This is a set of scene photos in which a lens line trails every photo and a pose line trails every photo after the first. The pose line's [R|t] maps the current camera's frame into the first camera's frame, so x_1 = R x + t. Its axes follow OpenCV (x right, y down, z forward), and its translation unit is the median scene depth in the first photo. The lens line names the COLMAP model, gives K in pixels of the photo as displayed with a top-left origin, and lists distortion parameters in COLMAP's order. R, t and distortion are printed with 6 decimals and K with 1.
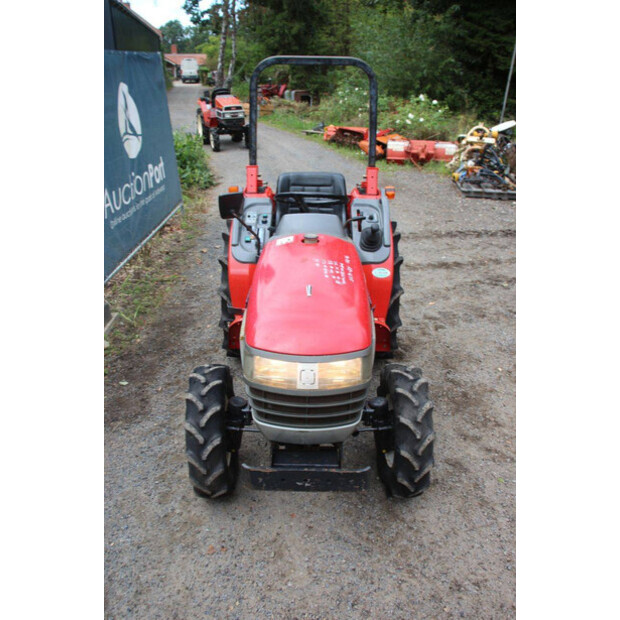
lens RADIAL K [[589.6, 0, 306.0], [0, 589.6, 308.5], [0, 0, 1]] dist [-0.137002, 0.190022]
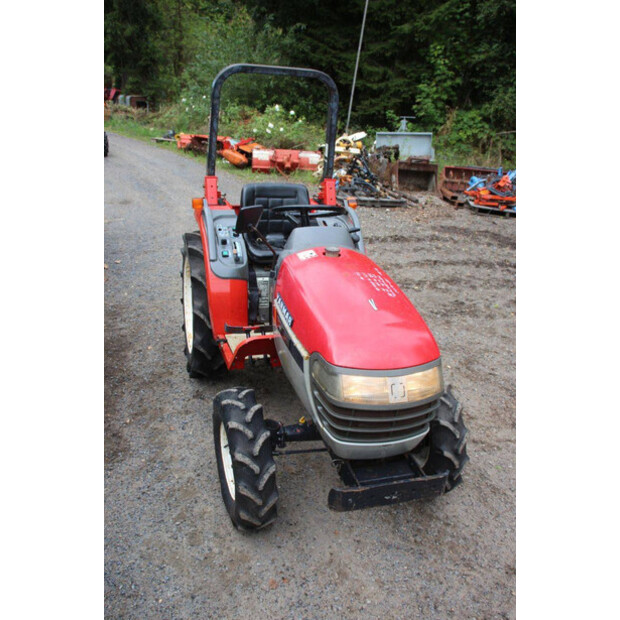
lens RADIAL K [[589.6, 0, 306.0], [0, 589.6, 308.5], [0, 0, 1]] dist [-0.137002, 0.190022]
pose [[0.950715, -0.059611, 0.304281, -0.230088], [0.063339, 0.997989, -0.002386, -0.015947], [-0.303527, 0.021541, 0.952579, 0.046411]]
